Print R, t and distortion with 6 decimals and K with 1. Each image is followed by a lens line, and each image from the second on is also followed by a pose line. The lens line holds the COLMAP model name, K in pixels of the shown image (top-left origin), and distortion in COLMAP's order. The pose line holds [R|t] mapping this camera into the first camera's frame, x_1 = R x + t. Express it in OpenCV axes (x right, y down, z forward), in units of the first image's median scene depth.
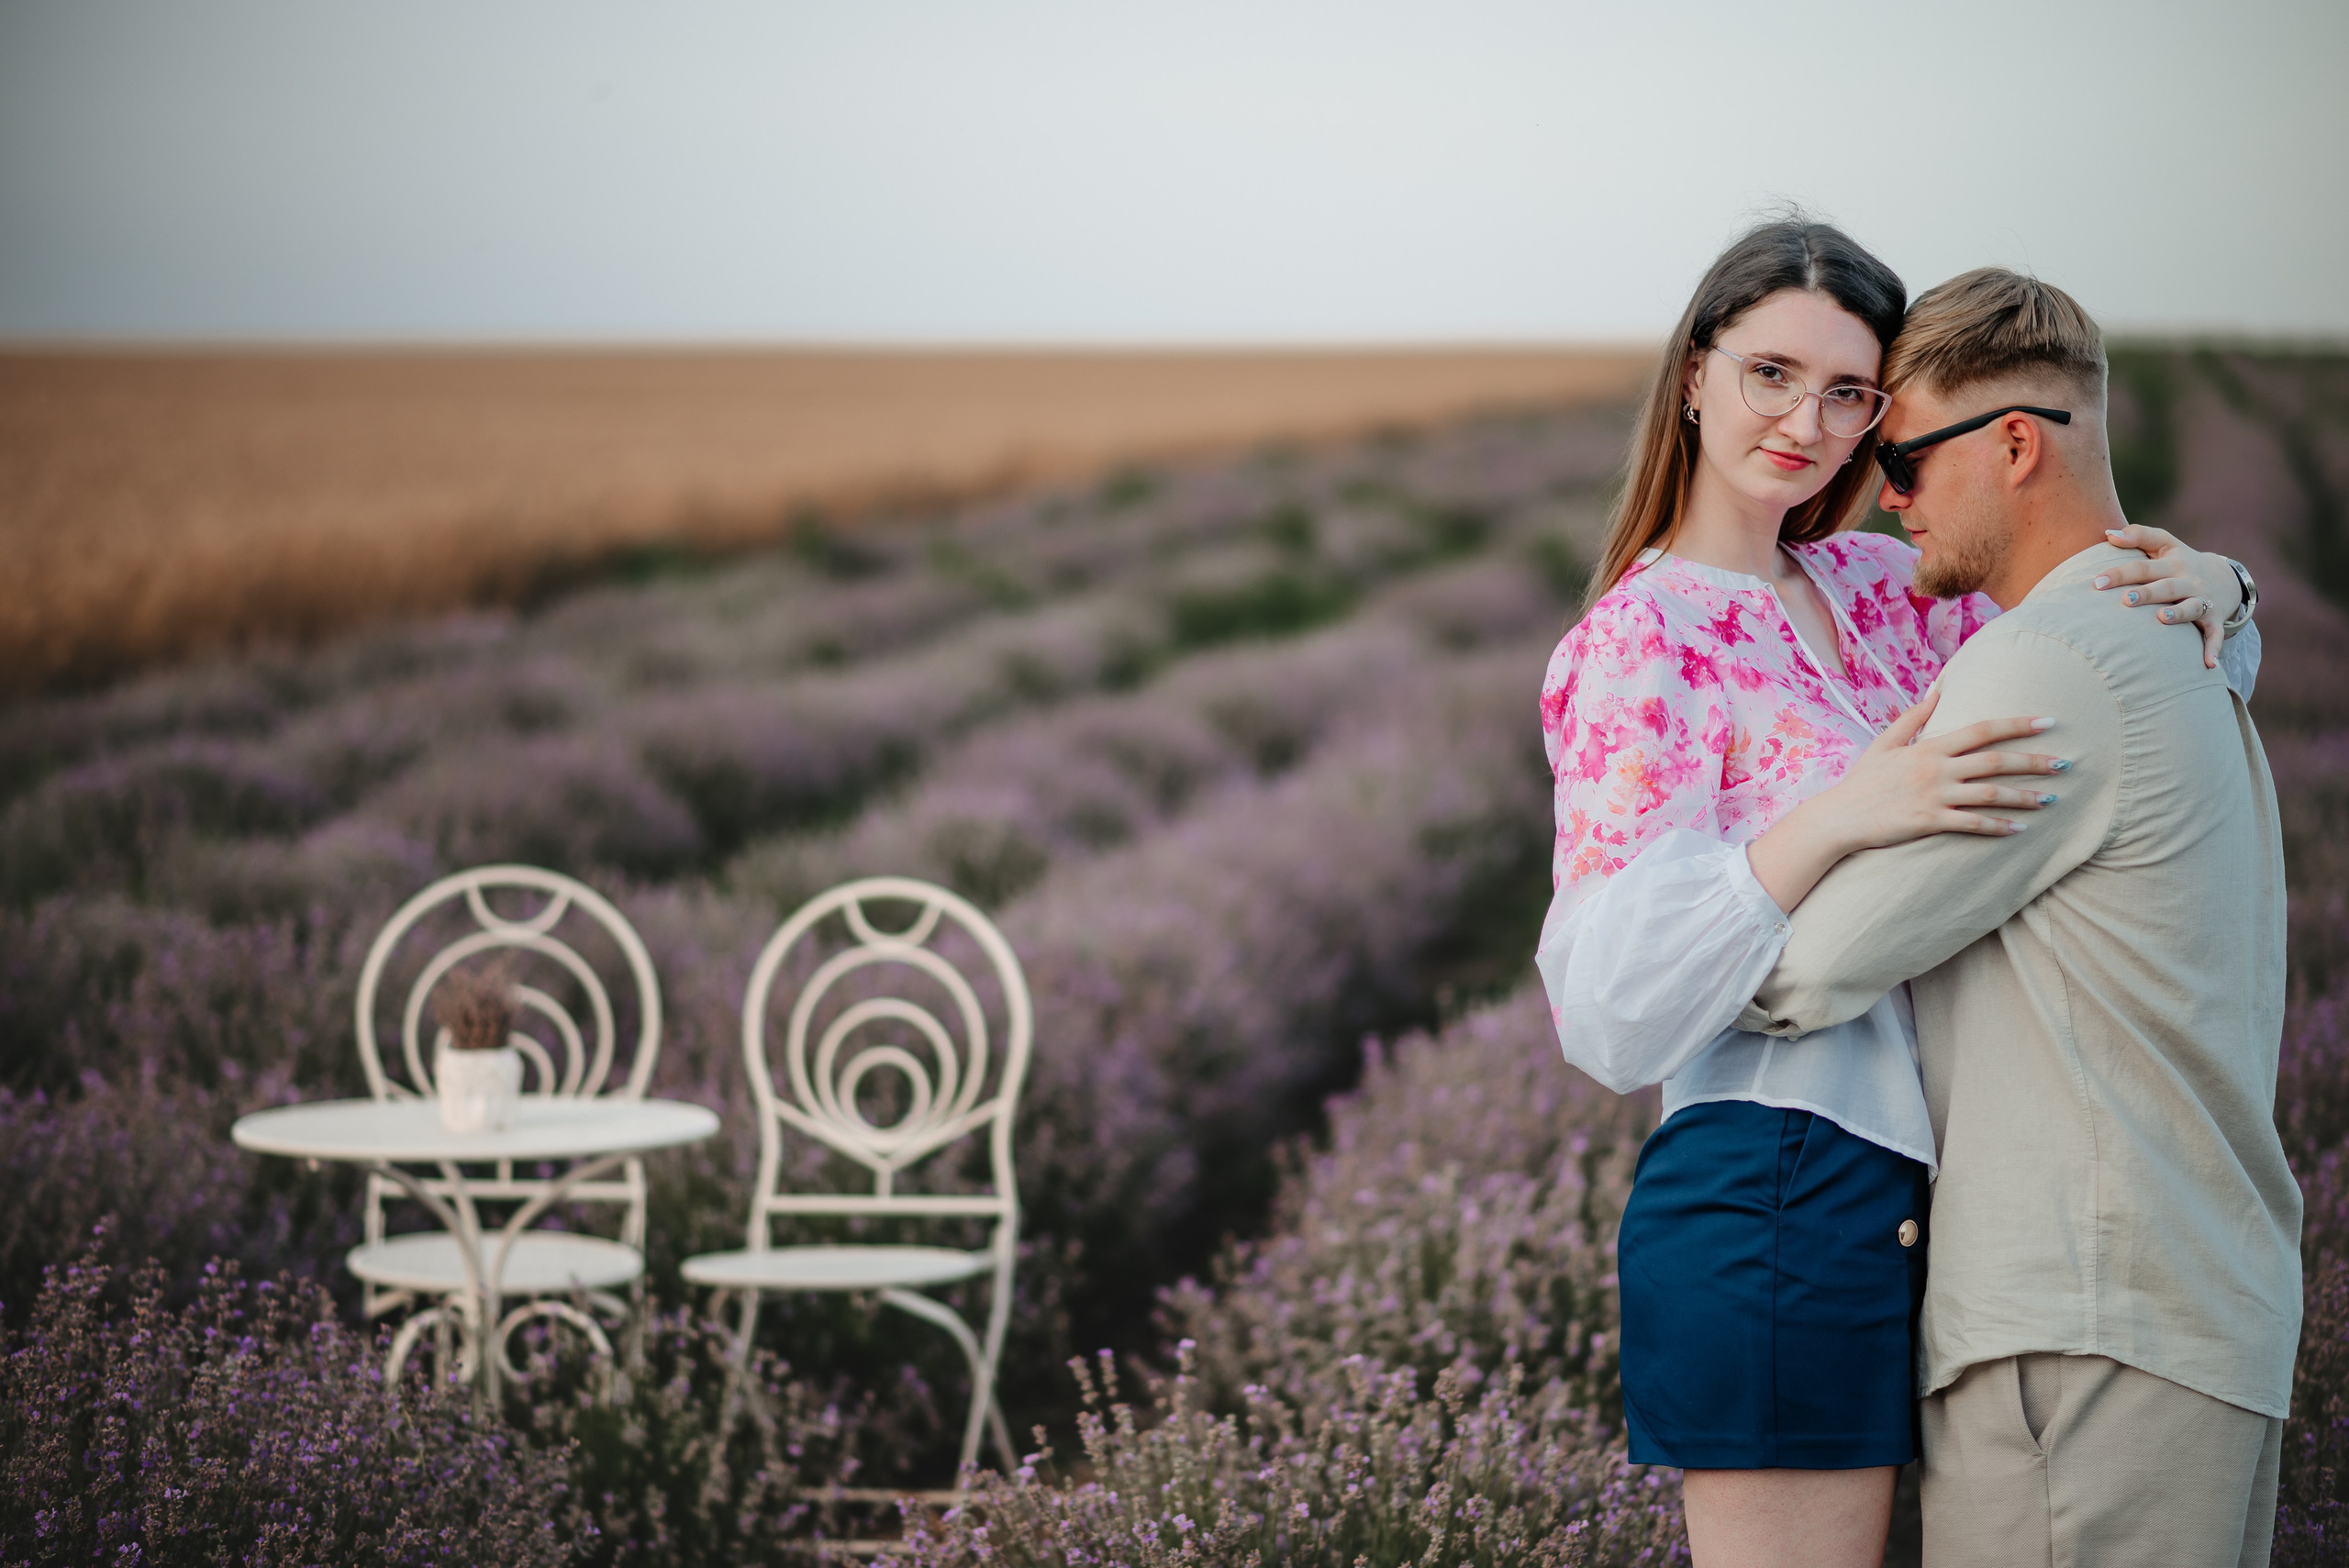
lens RADIAL K [[5961.1, 0, 1194.7], [0, 5961.1, 879.9], [0, 0, 1]] dist [0.179805, 0.000000]
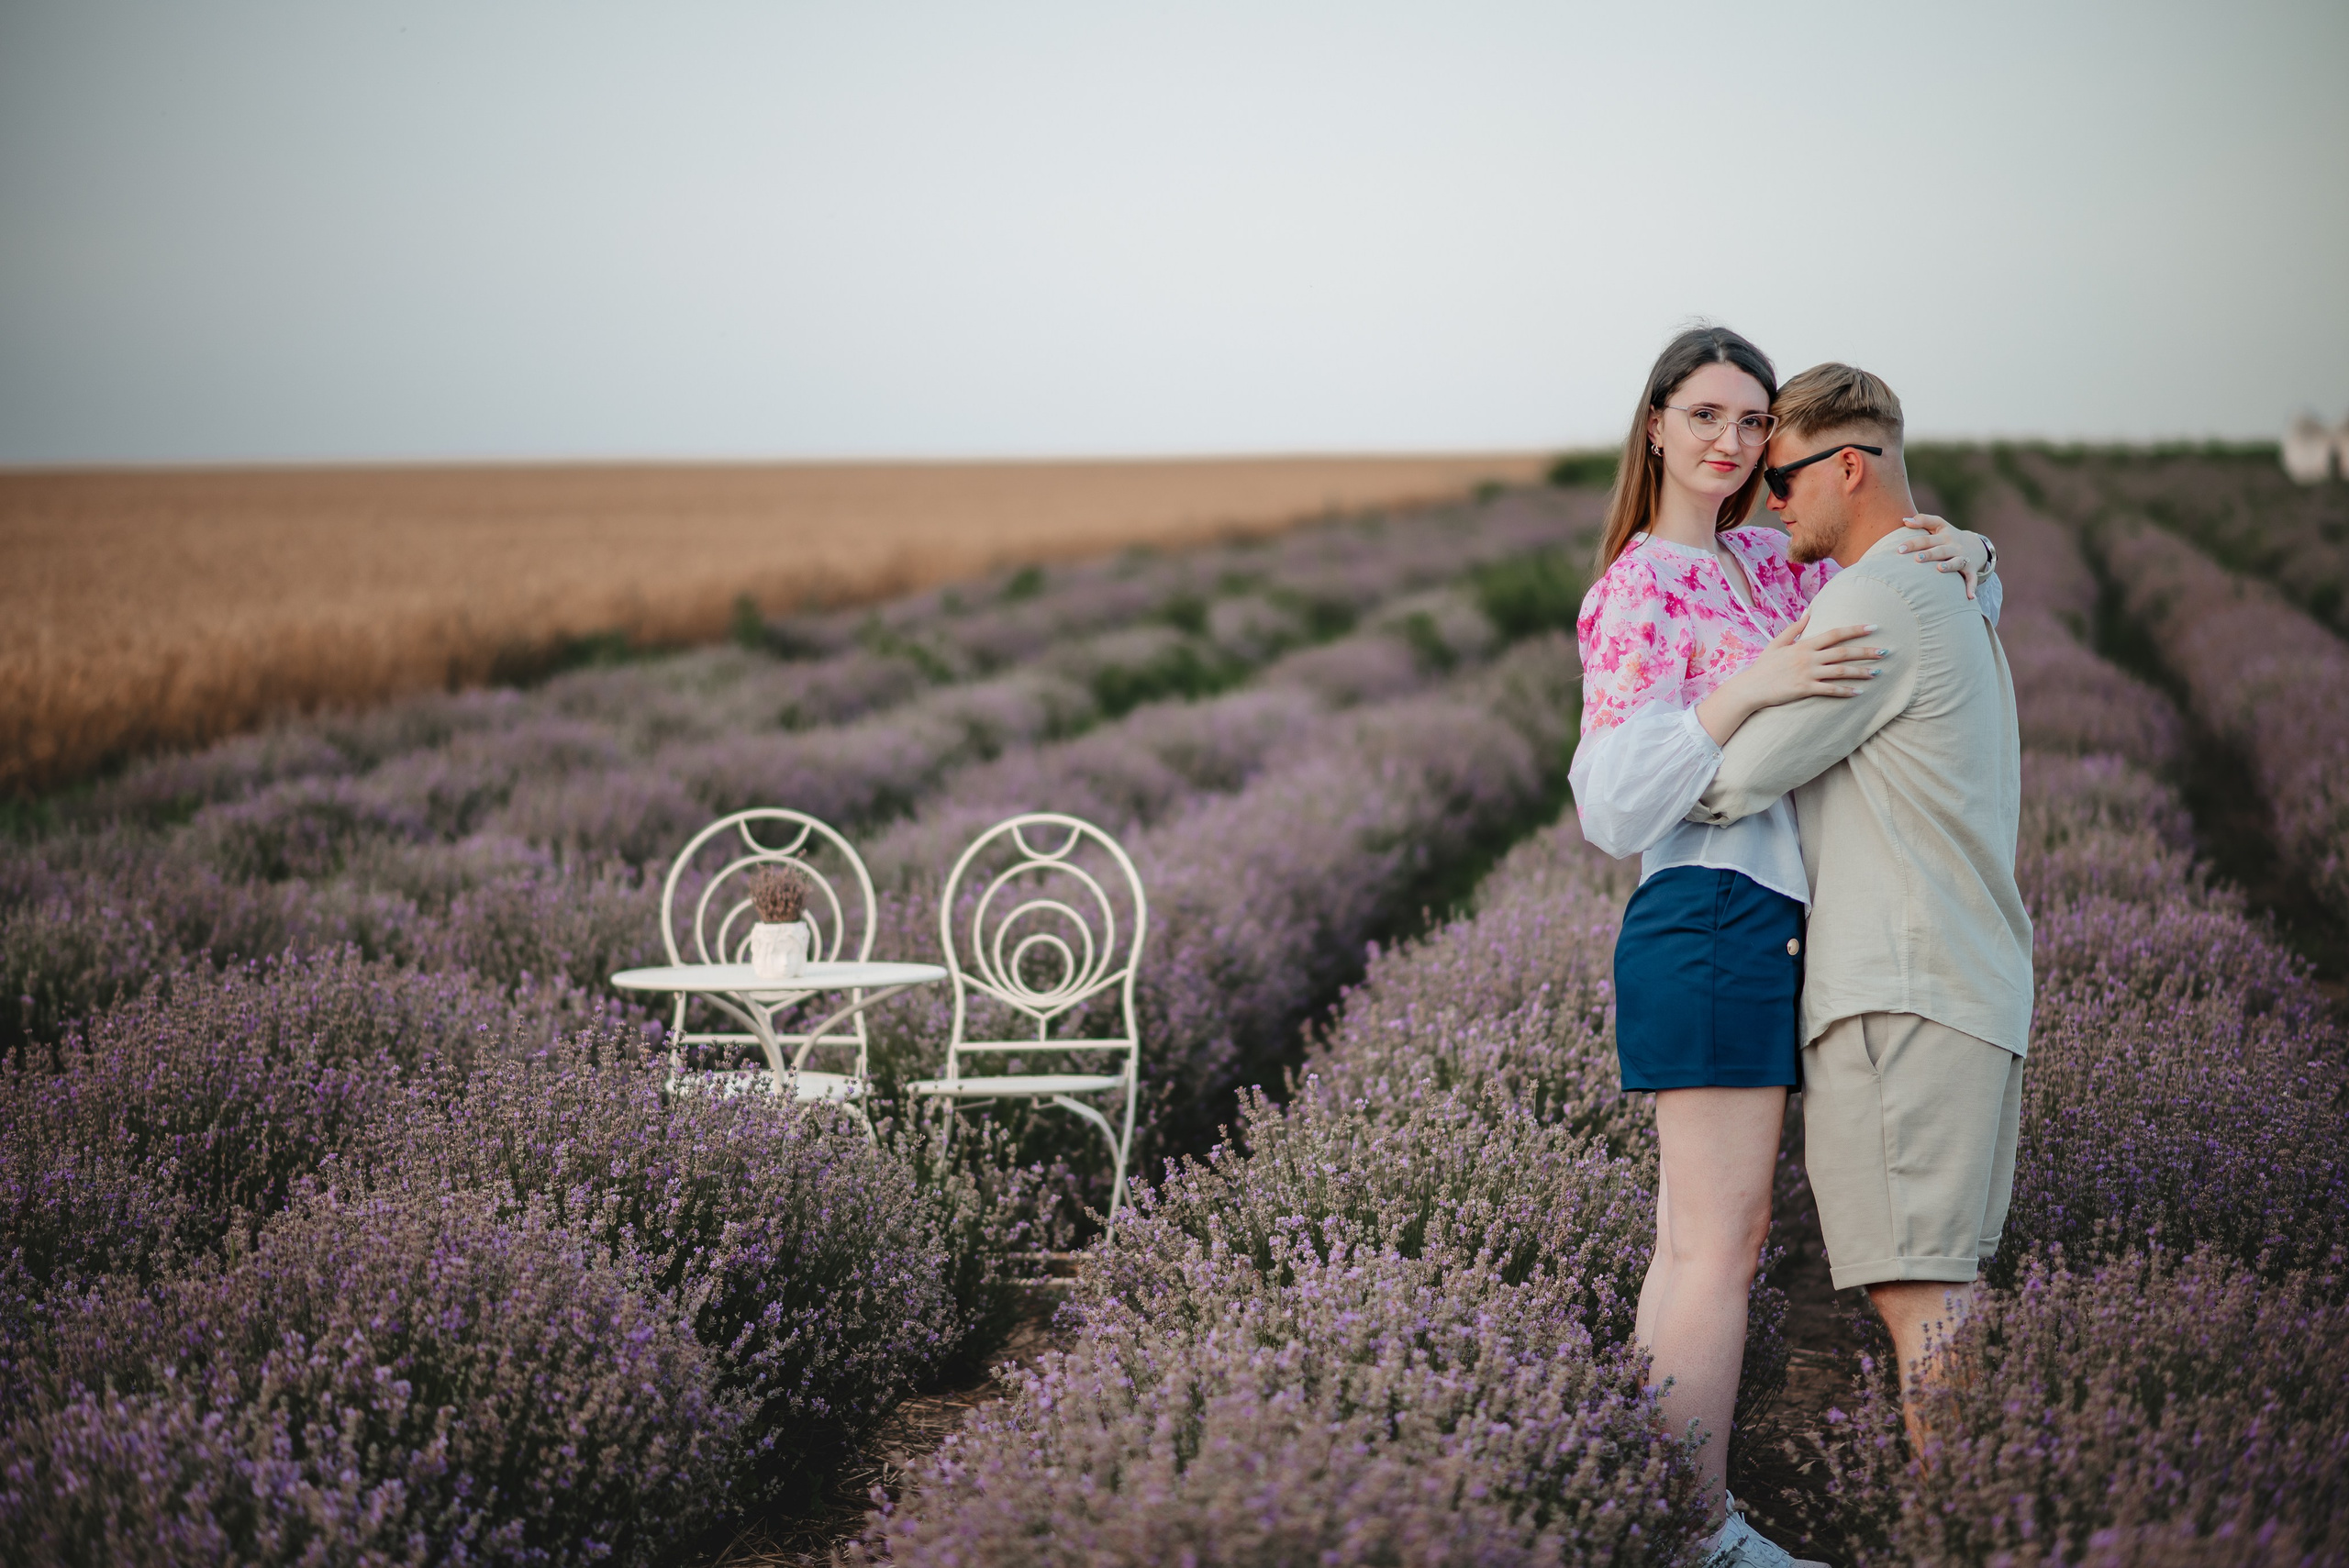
lens RADIAL K [[5961.1, 0, 1174.7], [0, 5961.1, 773.5], [0, 0, 1]] dist [0.179805, 0.000000]
pose [[0.999547, -0.012296, 0.027481, -0.059772], [0.013301, 0.999238, -0.036688, 0.043378], [-0.027009, 0.037037, 0.998949, -0.399217]]
